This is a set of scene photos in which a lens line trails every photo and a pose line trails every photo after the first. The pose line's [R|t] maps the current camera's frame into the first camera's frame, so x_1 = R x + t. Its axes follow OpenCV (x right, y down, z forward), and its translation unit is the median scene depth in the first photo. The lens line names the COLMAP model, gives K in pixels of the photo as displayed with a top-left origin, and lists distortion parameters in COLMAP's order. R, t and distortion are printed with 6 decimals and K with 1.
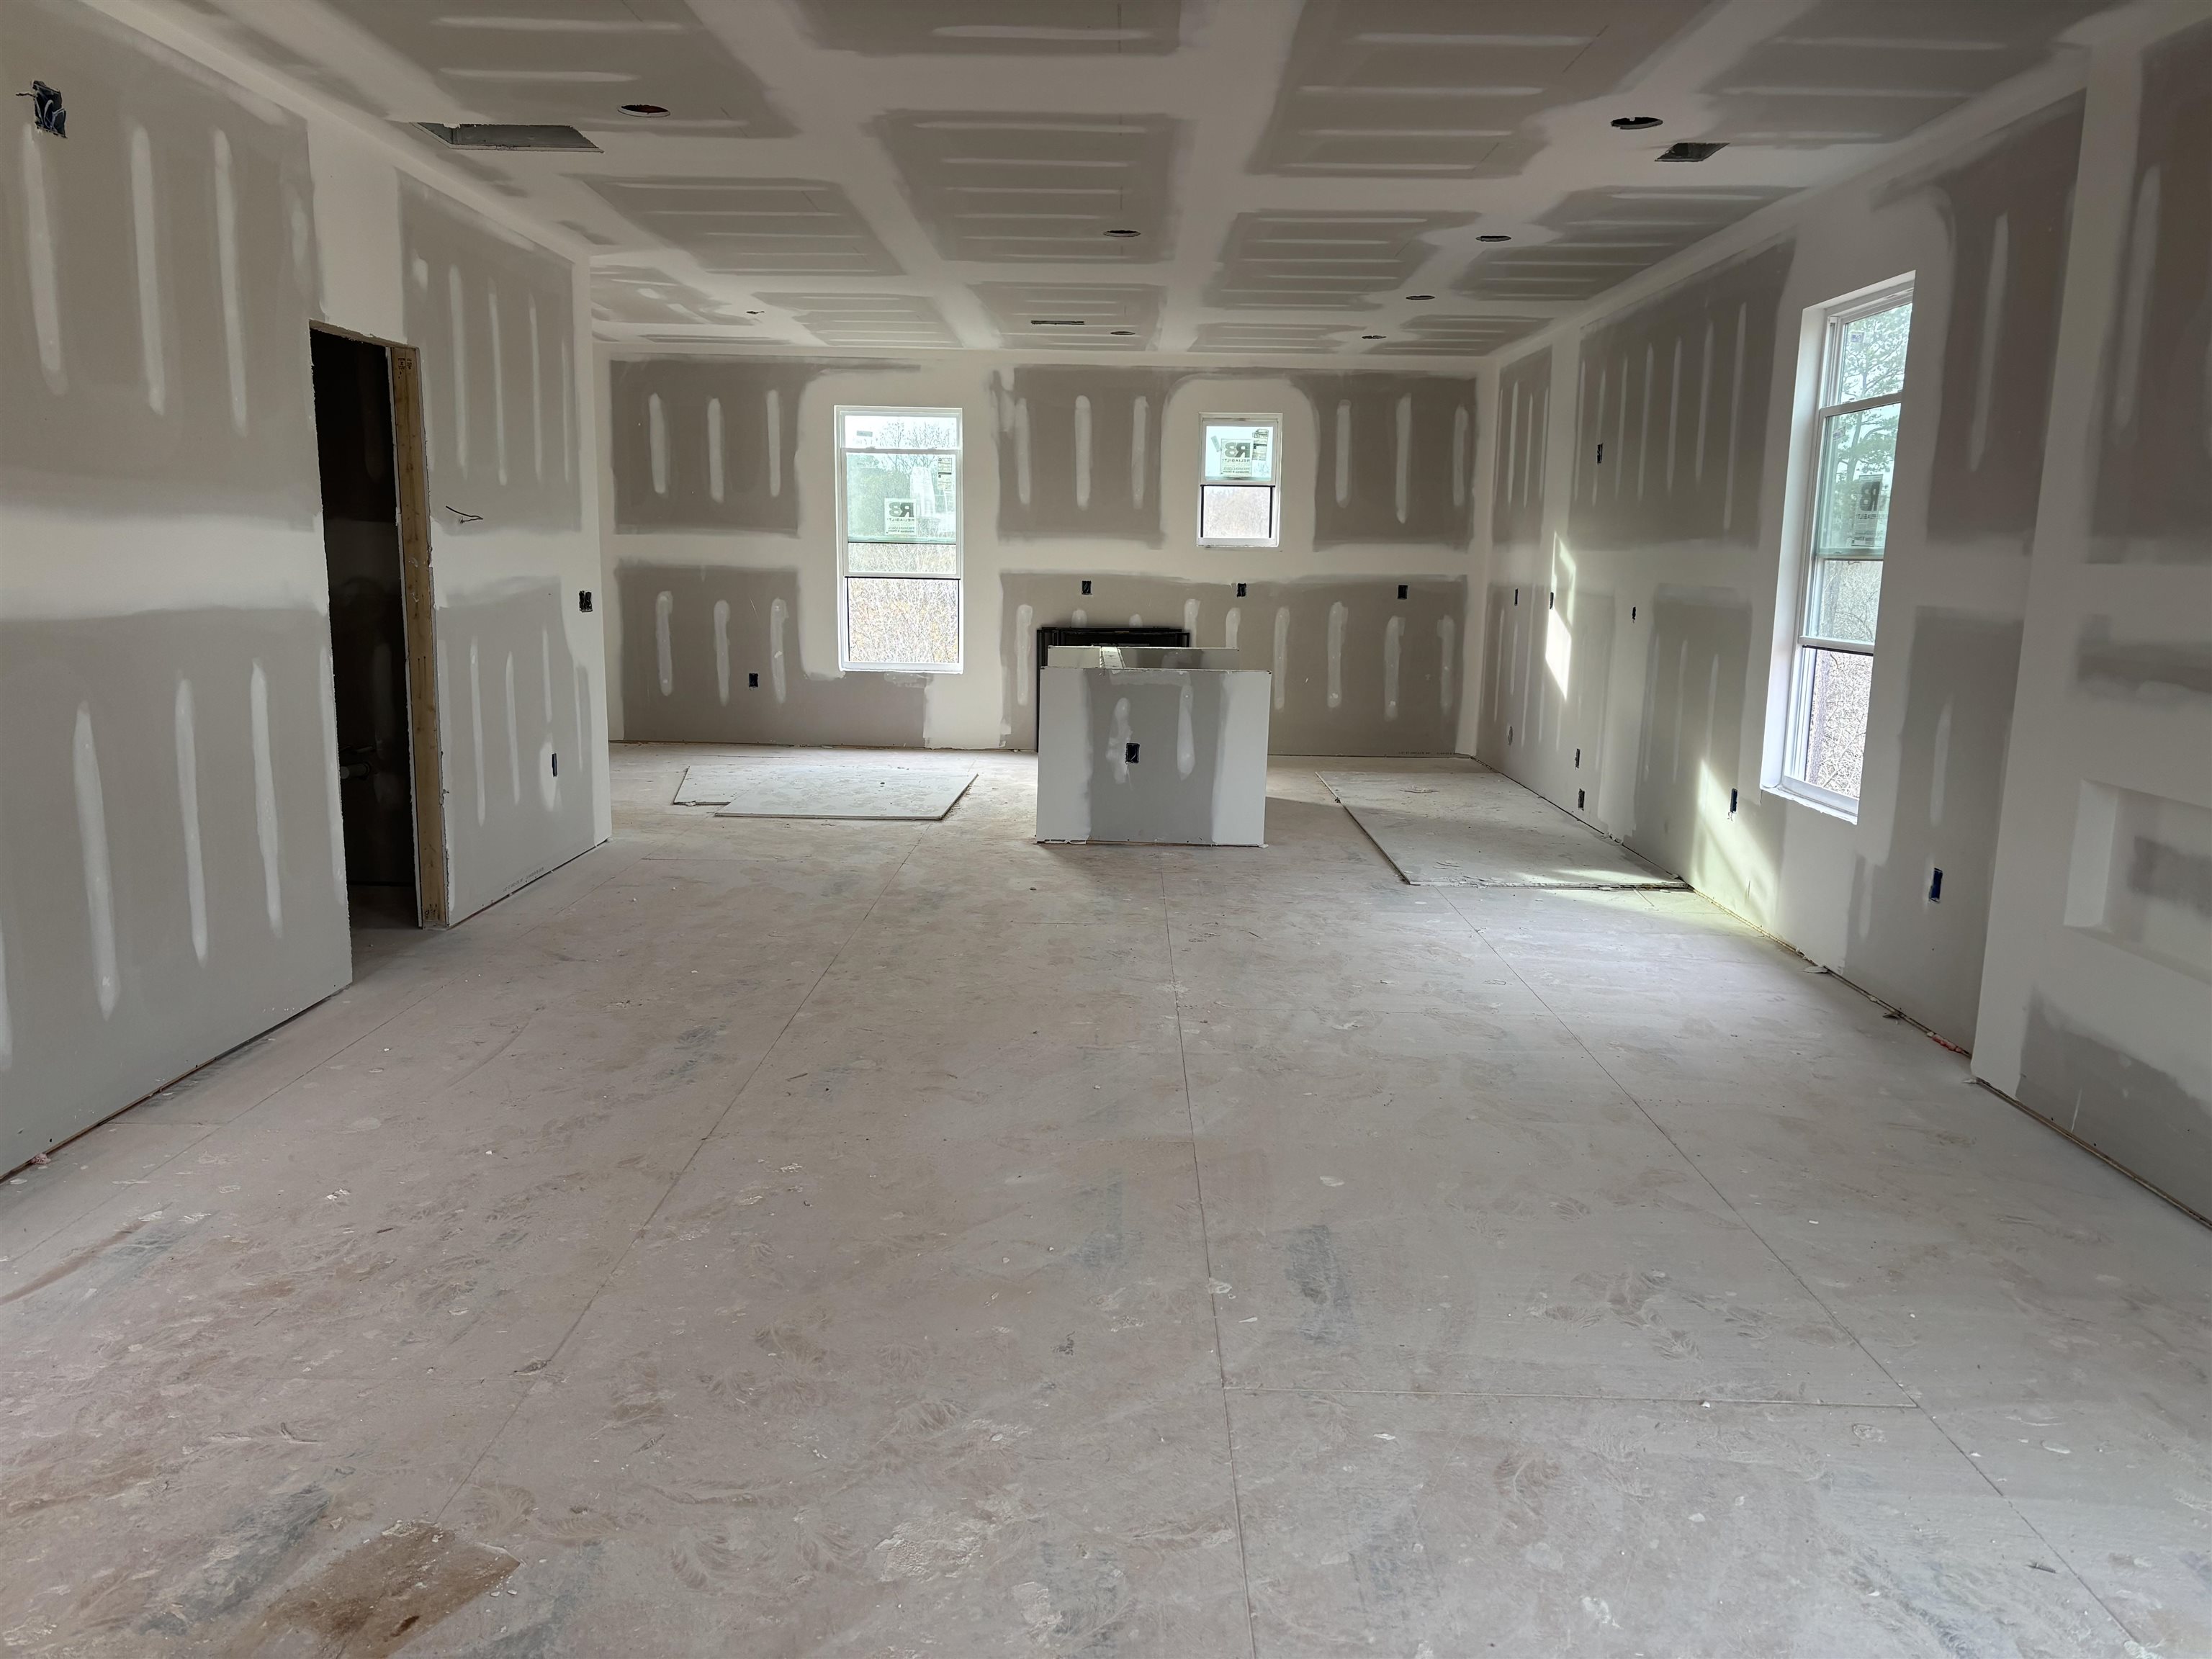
lens RADIAL K [[1666.7, 0, 1097.9], [0, 1666.7, 821.9], [0, 0, 1]] dist [0.029793, -0.035983]
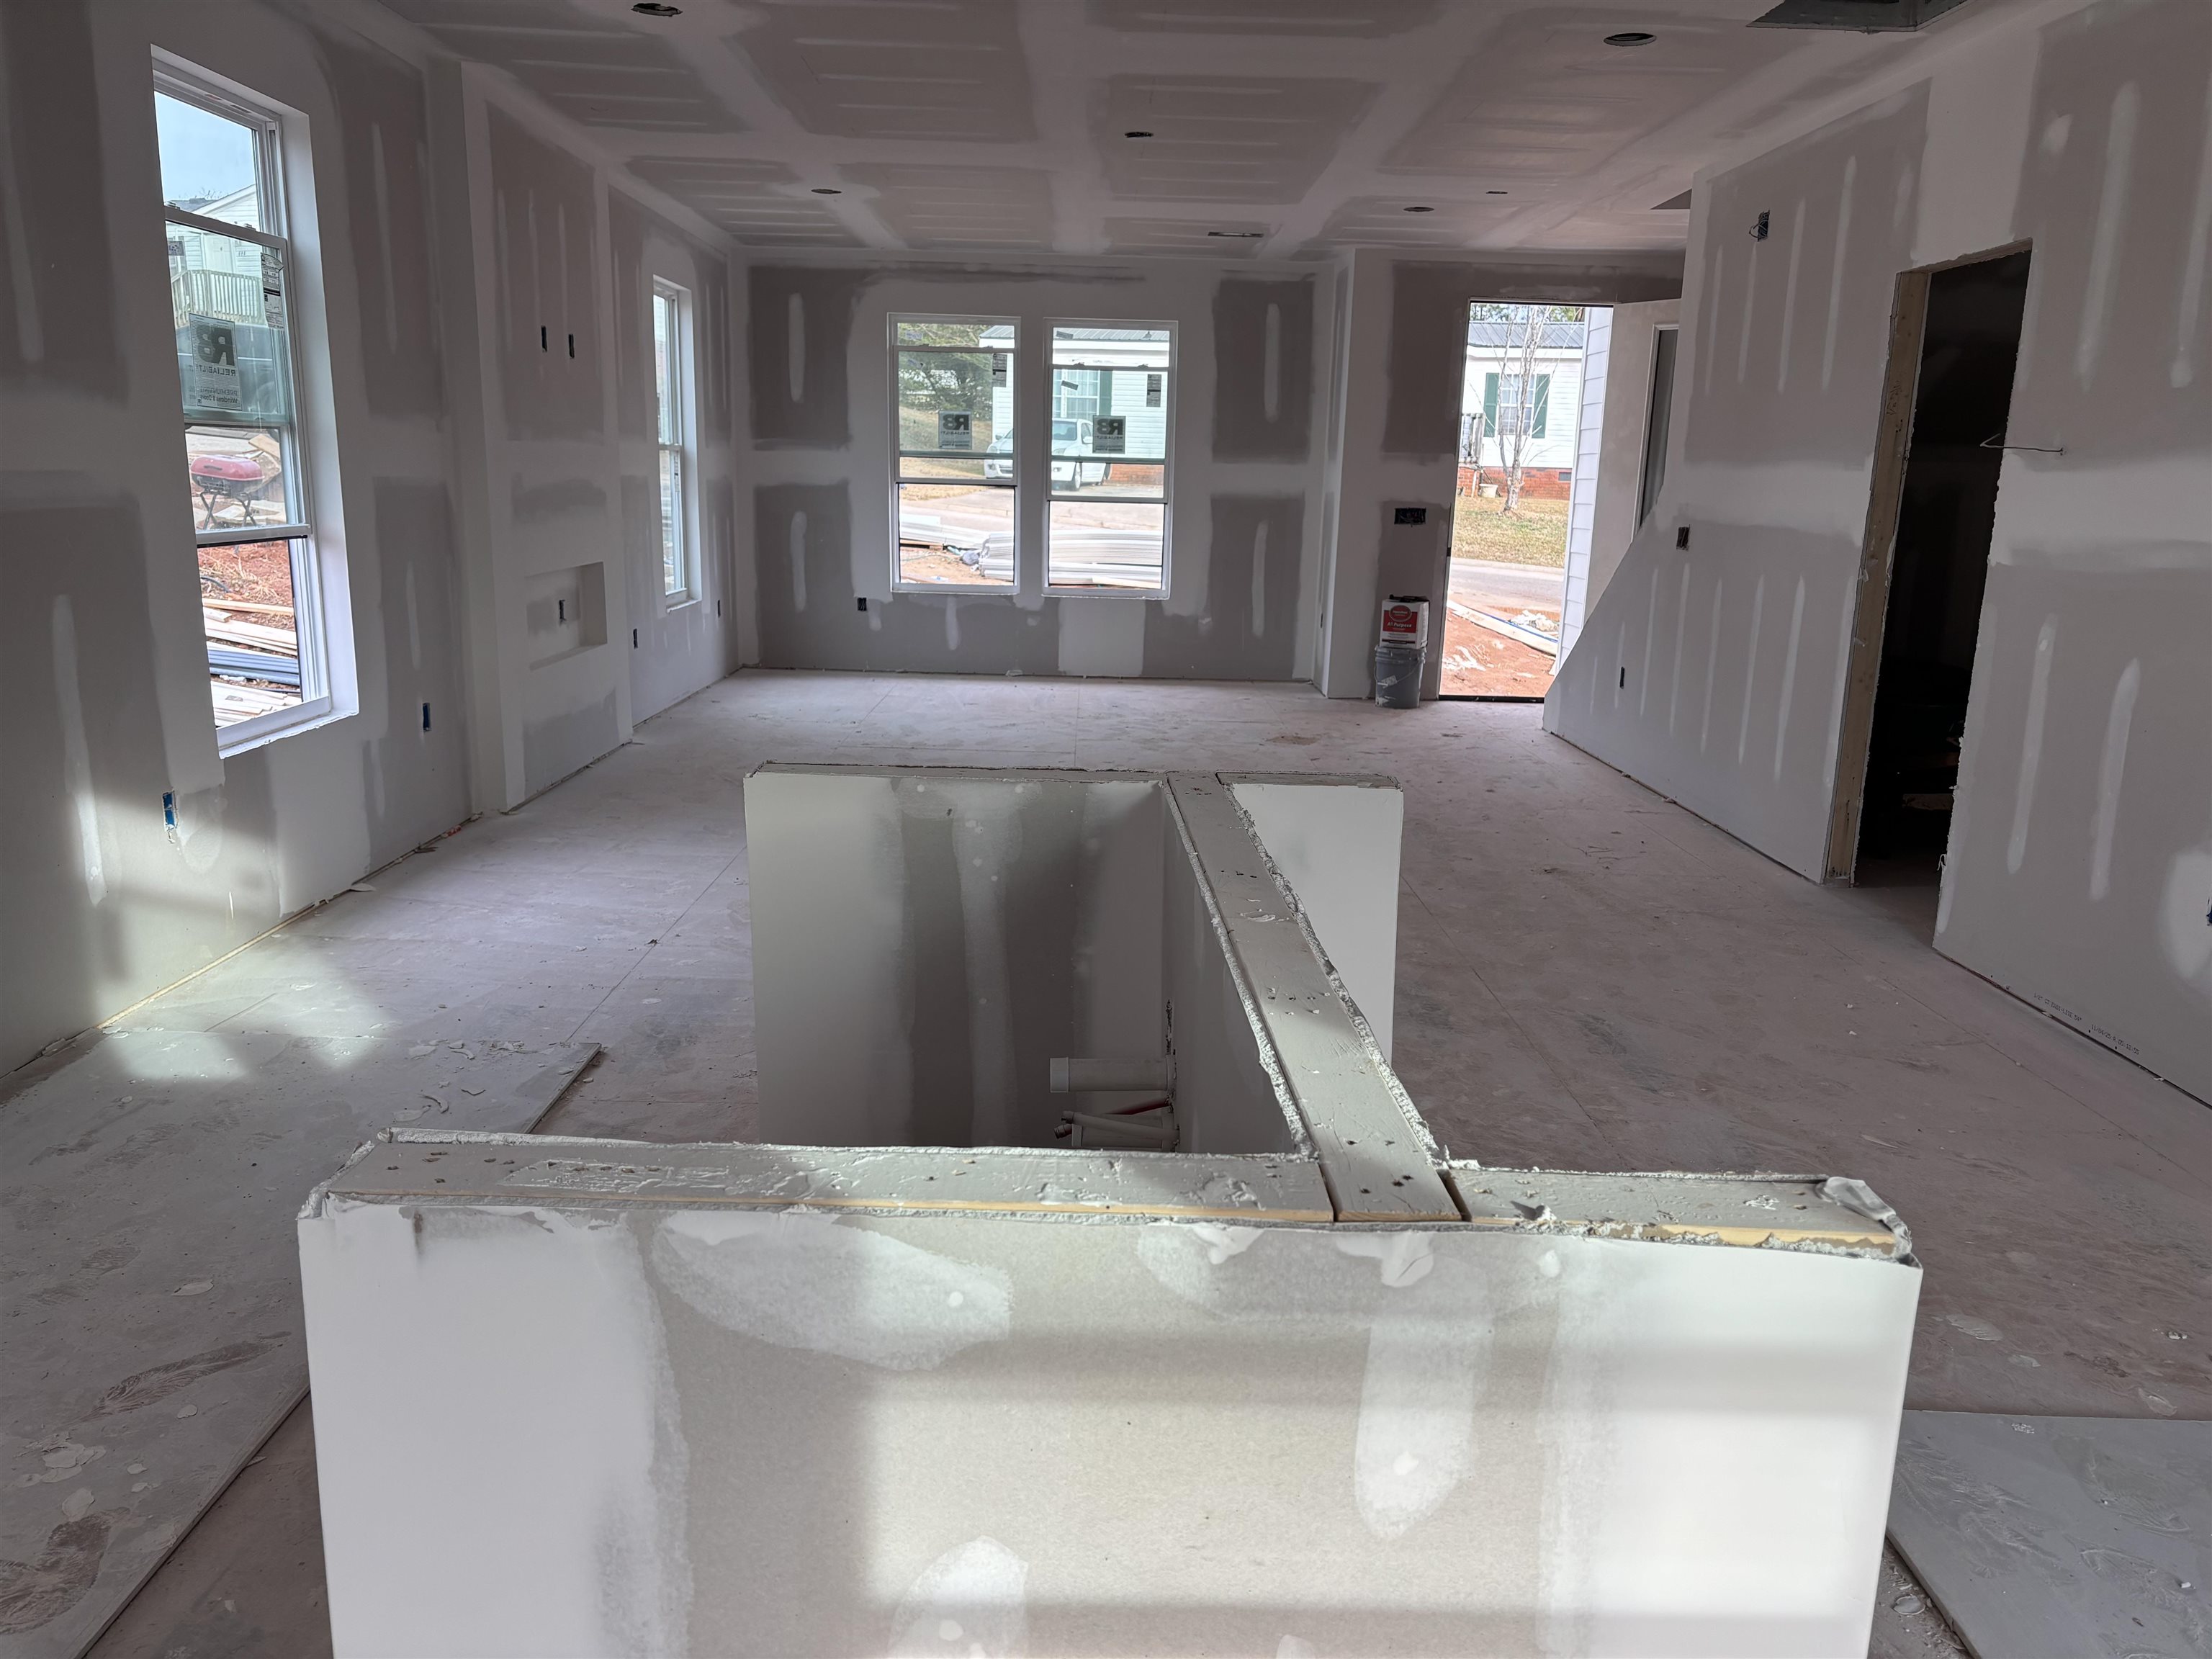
lens RADIAL K [[1666.7, 0, 1108.9], [0, 1666.7, 835.3], [0, 0, 1]] dist [0.029793, -0.035983]
pose [[-0.998831, -0.036329, -0.031884, 0.054832], [-0.045520, 0.928827, 0.367707, -0.304107], [0.016257, 0.368729, -0.929395, 1.922900]]
